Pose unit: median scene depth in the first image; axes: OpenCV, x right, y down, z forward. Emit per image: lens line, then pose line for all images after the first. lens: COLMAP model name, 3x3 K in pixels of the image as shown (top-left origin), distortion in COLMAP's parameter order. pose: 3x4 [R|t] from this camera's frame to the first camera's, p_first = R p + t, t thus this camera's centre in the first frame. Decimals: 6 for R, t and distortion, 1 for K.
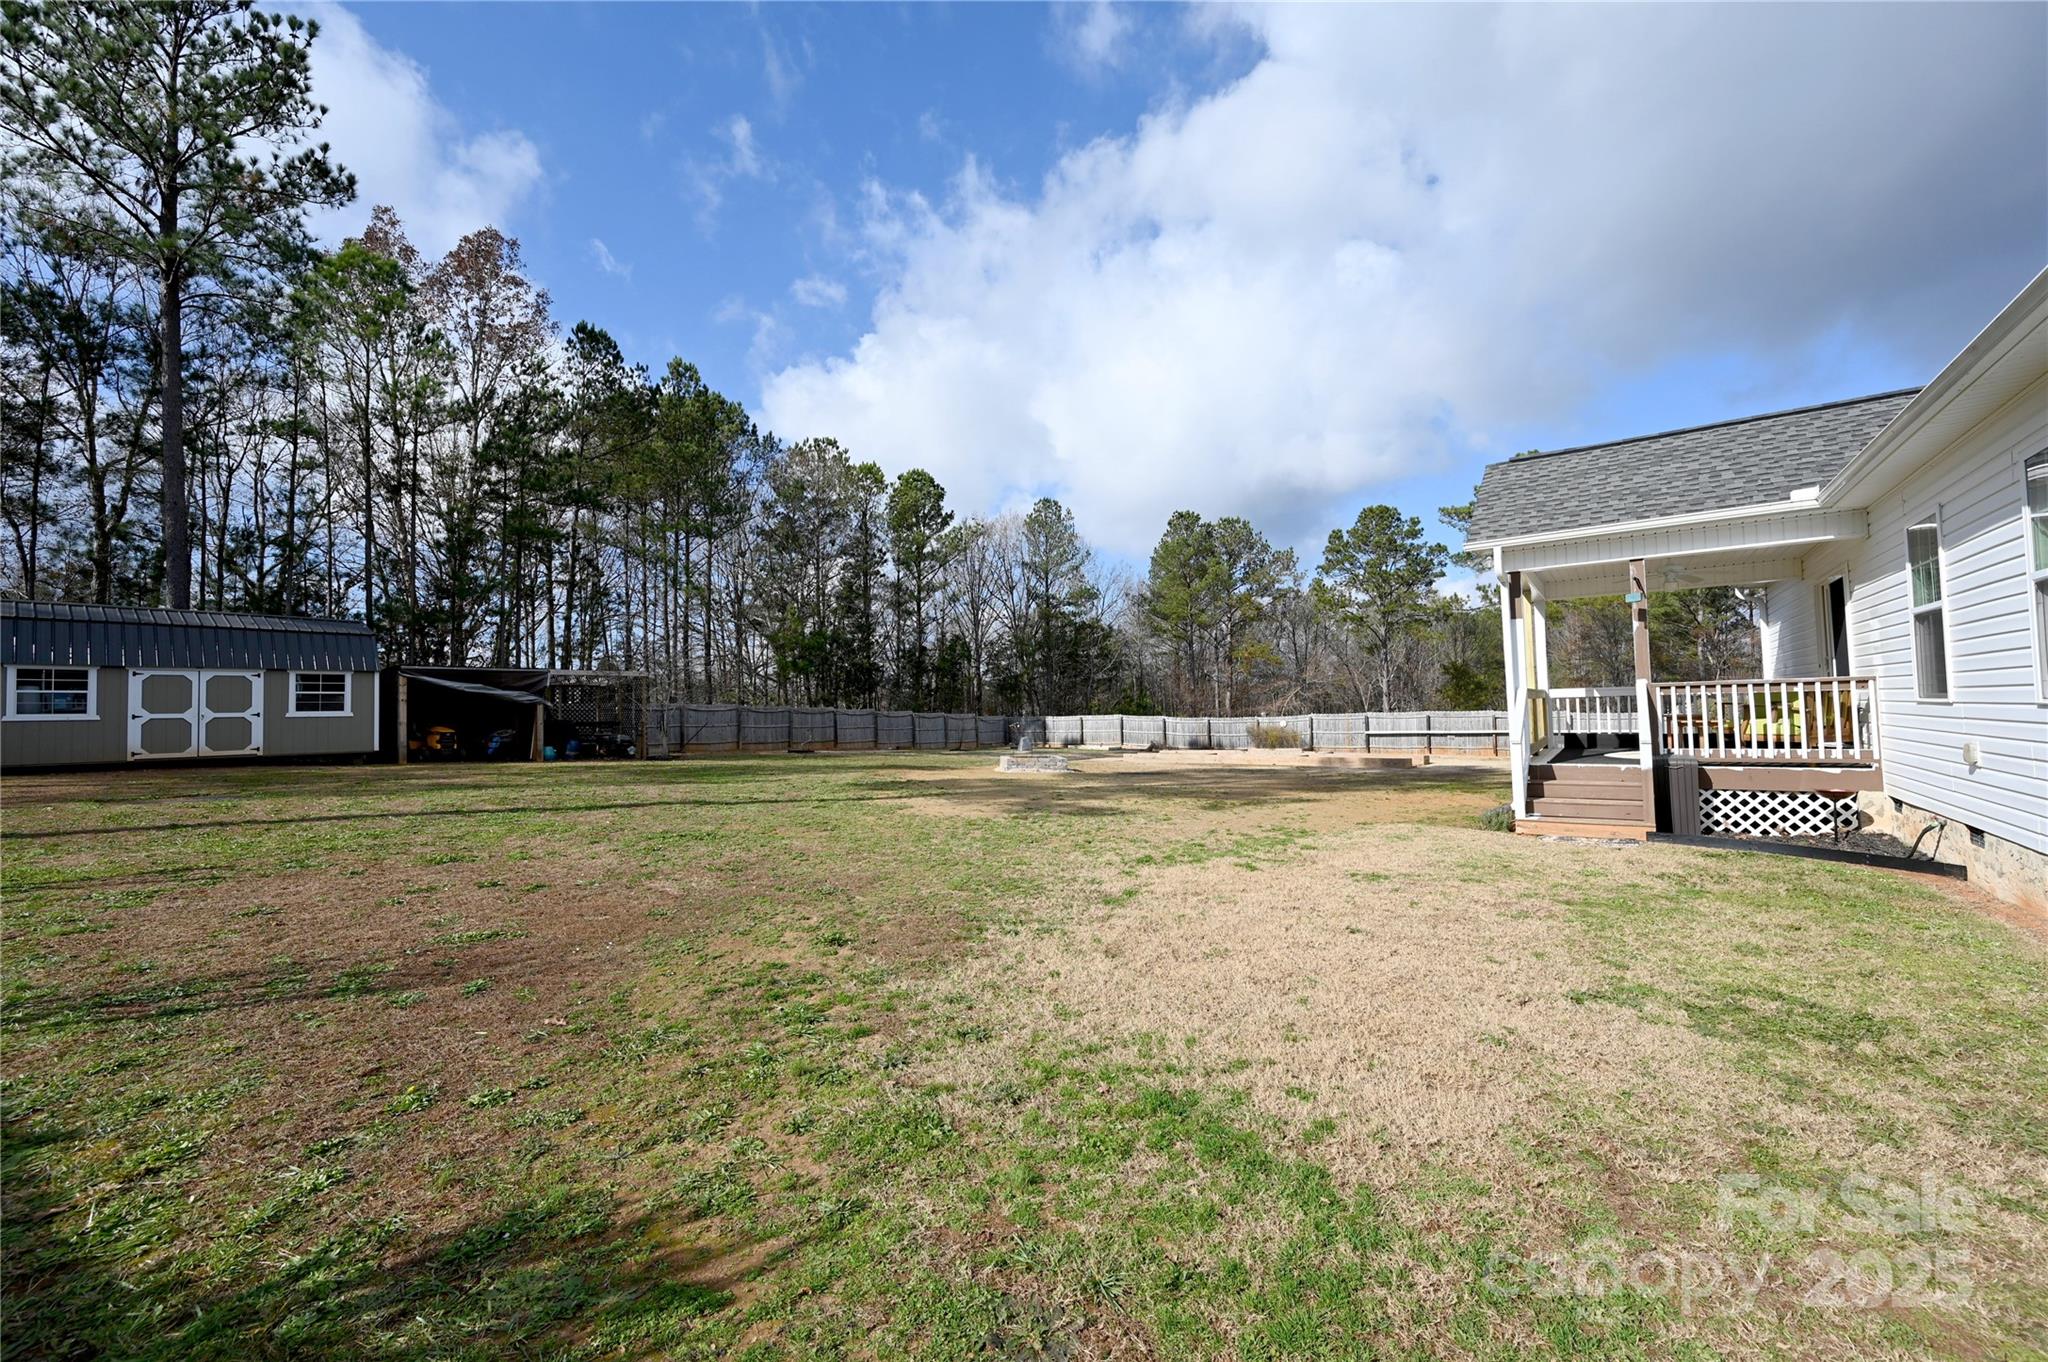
lens RADIAL K [[801.1, 0, 1029.6], [0, 801.1, 680.7], [0, 0, 1]] dist [-0.001819, 0.000266]
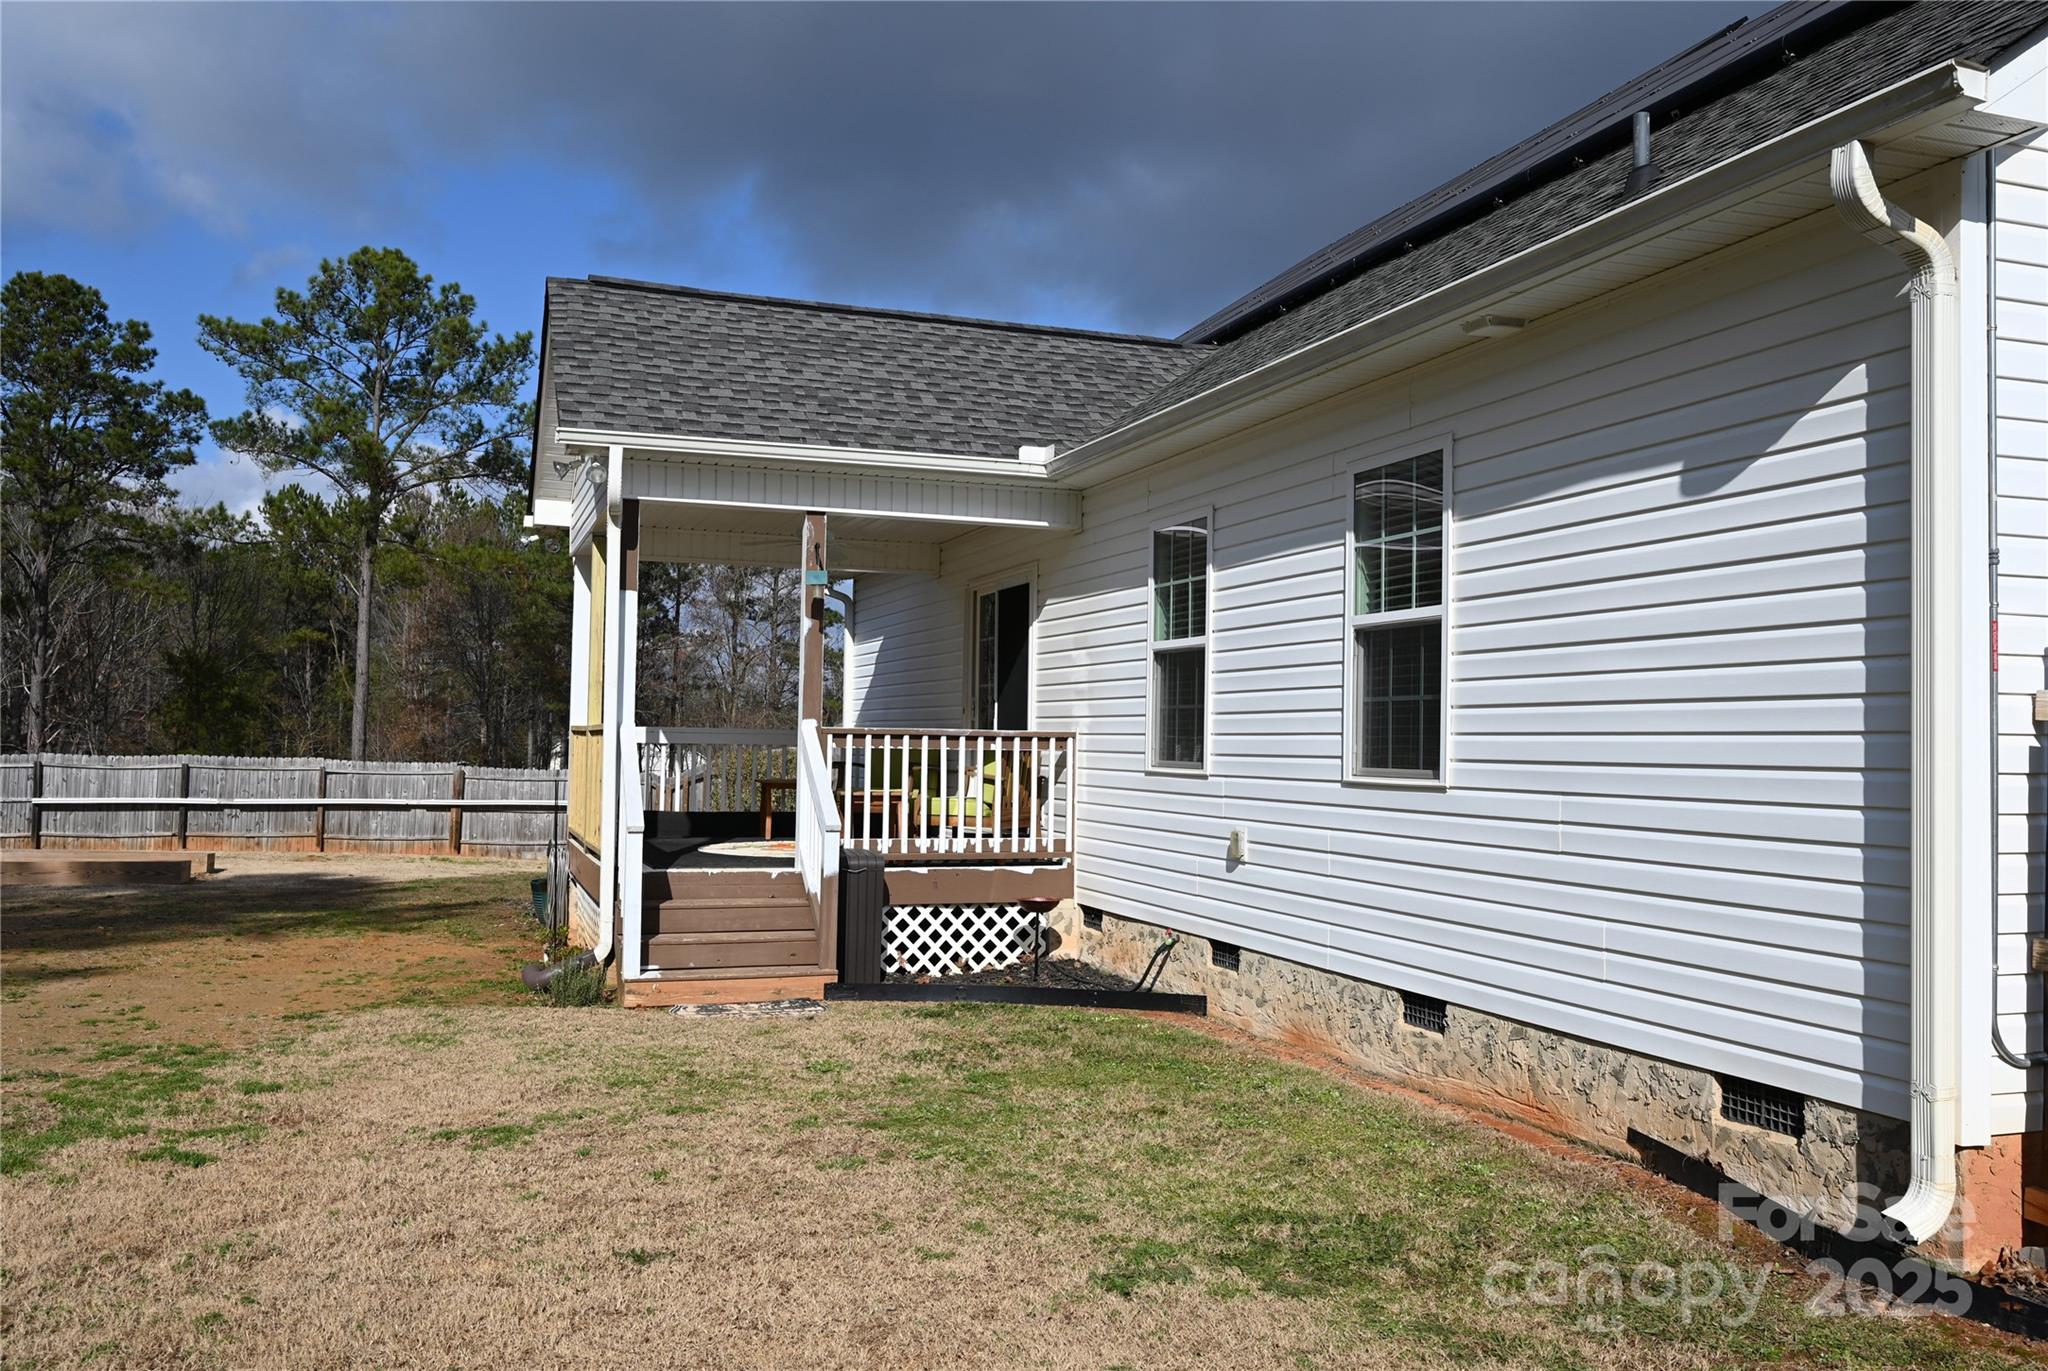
lens RADIAL K [[1719.7, 0, 1080.1], [0, 1719.7, 678.4], [0, 0, 1]] dist [-0.003836, 0.004388]
pose [[0.545966, 0.067281, 0.835101, -0.075194], [-0.062454, 0.997265, -0.039515, 0.002465], [-0.835476, -0.030582, 0.548675, 0.069785]]
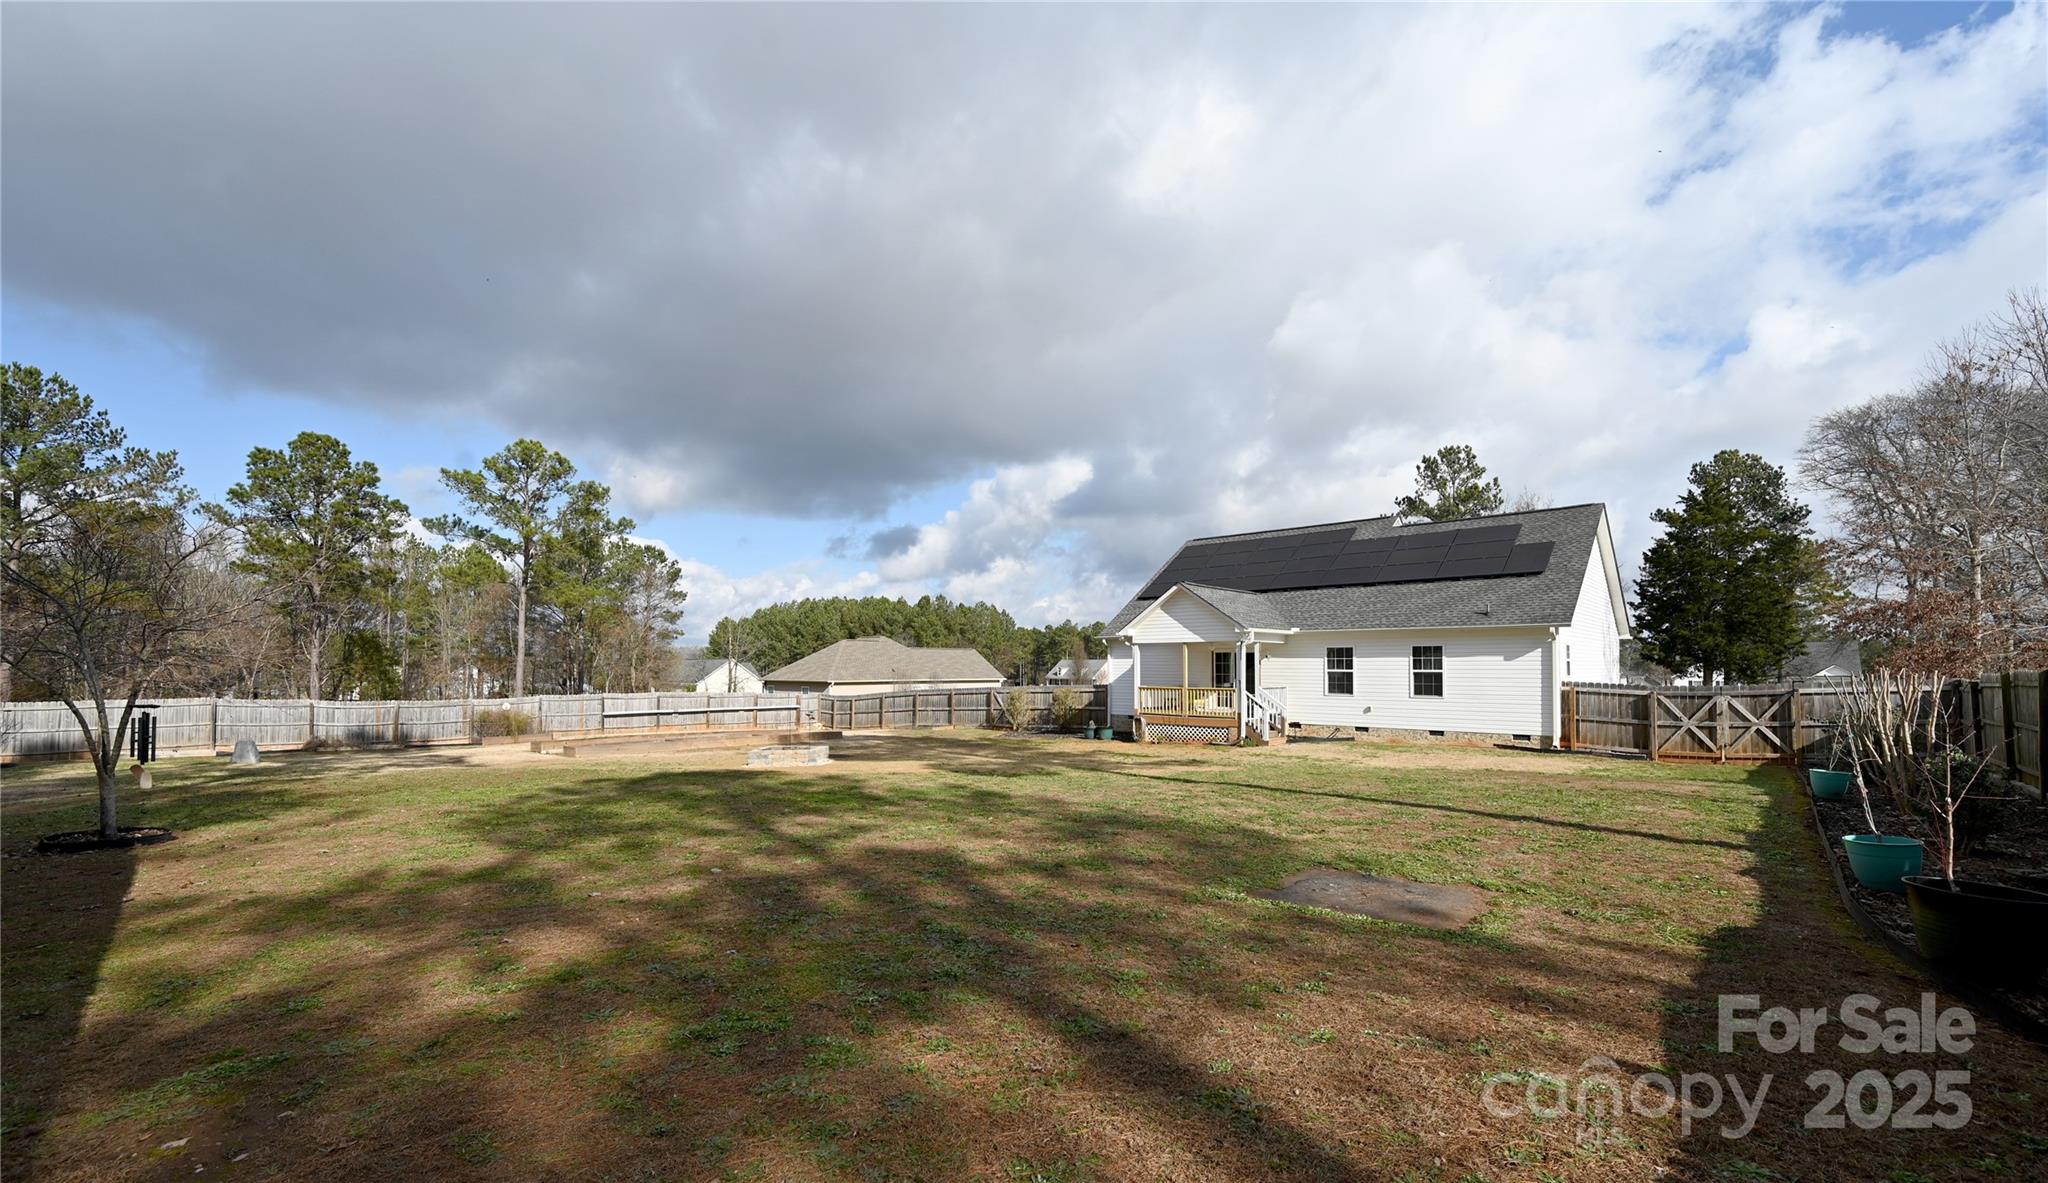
lens RADIAL K [[823.3, 0, 1002.7], [0, 823.3, 645.3], [0, 0, 1]] dist [-0.000366, -0.000038]
pose [[0.123494, 0.052376, 0.990962, -0.951292], [-0.042572, 0.997966, -0.047441, 0.013481], [-0.991432, -0.036328, 0.125473, 0.681661]]
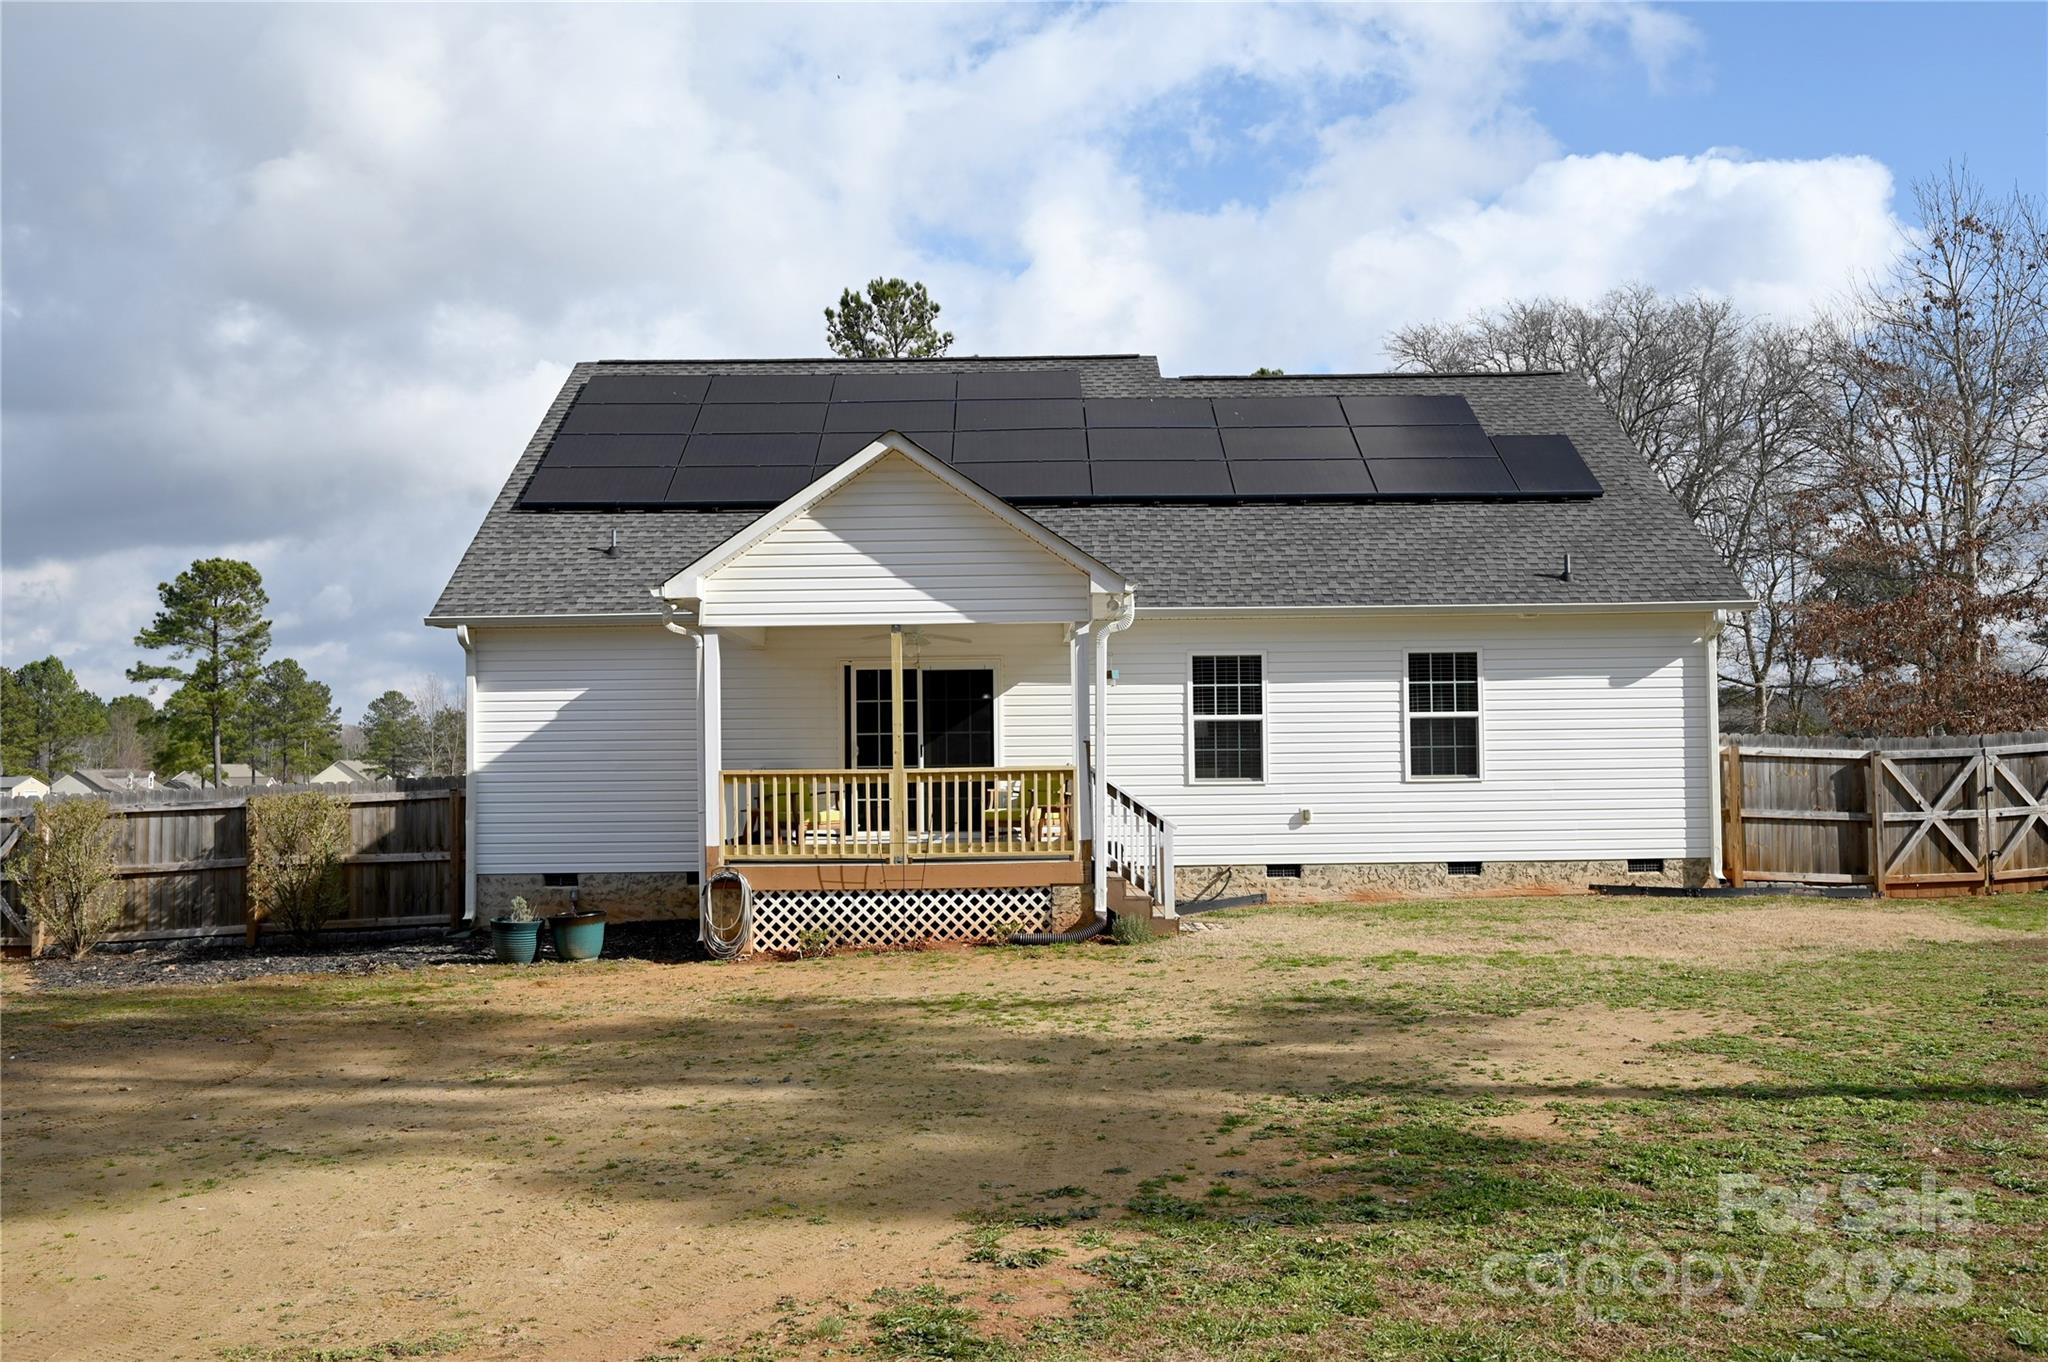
lens RADIAL K [[1739.7, 0, 1023.6], [0, 1739.7, 687.3], [0, 0, 1]] dist [-0.000237, 0.002149]
pose [[-0.594190, 0.066487, 0.801572, -0.366829], [-0.002447, 0.996424, -0.084462, 0.037866], [-0.804321, -0.052148, -0.591902, 1.012673]]
